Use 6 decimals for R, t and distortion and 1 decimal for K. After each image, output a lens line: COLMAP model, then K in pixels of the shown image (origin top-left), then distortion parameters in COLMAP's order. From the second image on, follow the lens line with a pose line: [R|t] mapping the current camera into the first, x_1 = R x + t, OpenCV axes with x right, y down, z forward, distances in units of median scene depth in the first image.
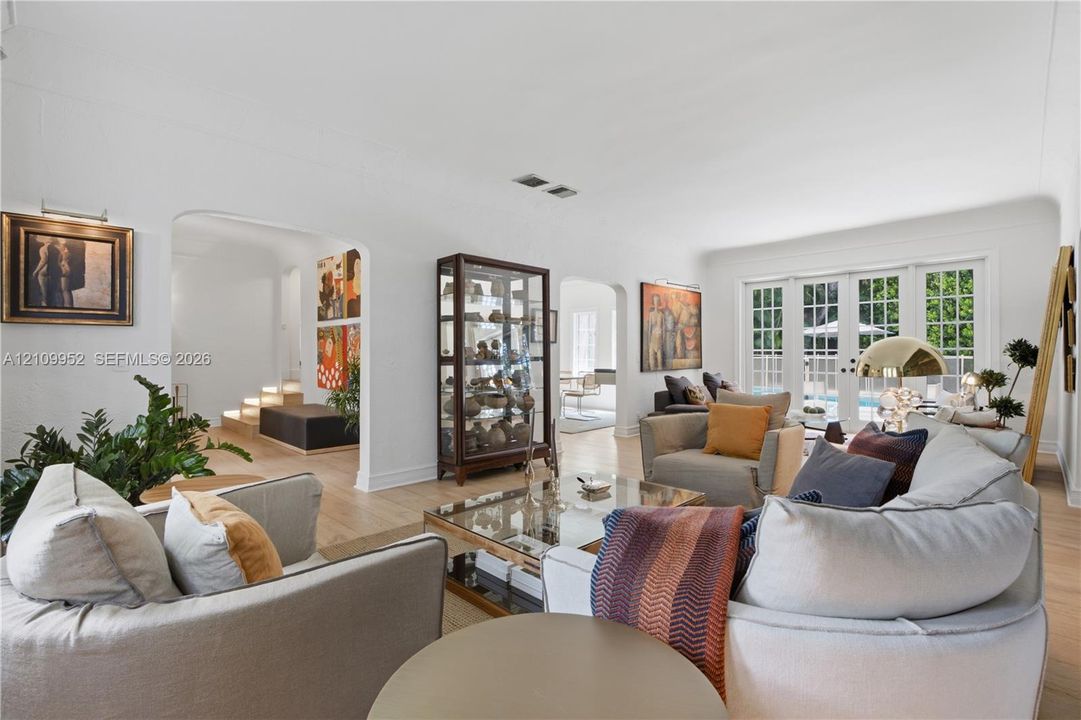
lens RADIAL K [[489.7, 0, 545.1], [0, 489.7, 352.0], [0, 0, 1]] dist [0.003767, 0.000417]
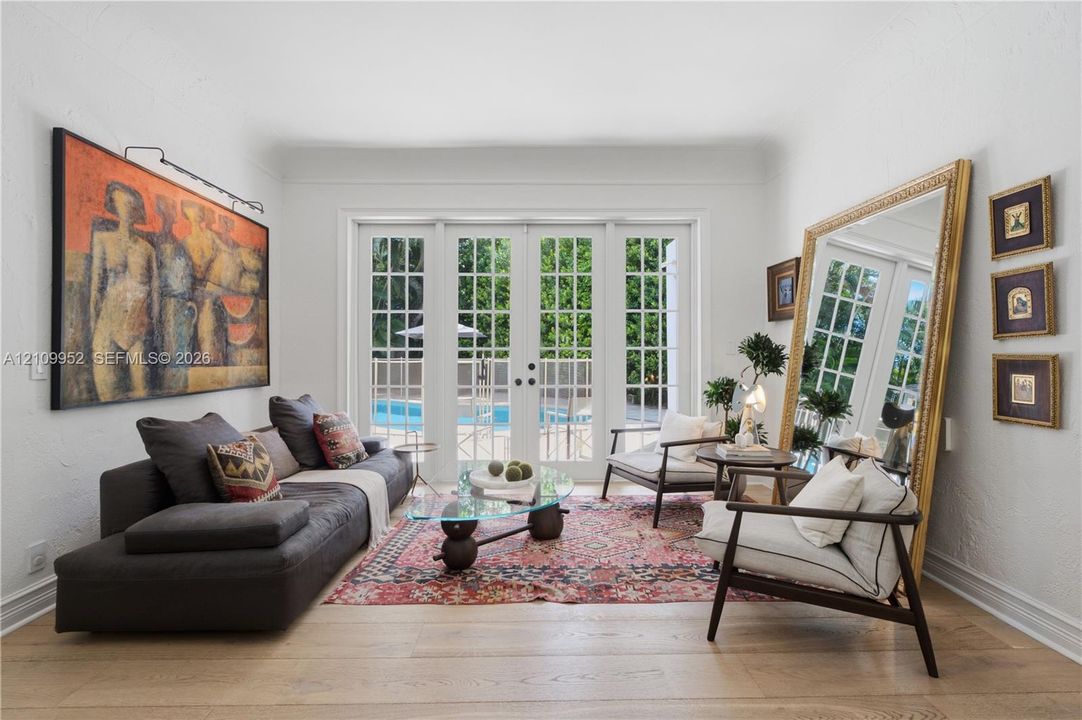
lens RADIAL K [[490.2, 0, 542.6], [0, 490.2, 353.6], [0, 0, 1]] dist [0.003767, 0.000417]
pose [[0.697525, 0.006153, 0.716534, 0.194433], [-0.002659, 0.999978, -0.005998, 0.005360], [-0.716556, 0.002278, 0.697526, 0.566968]]
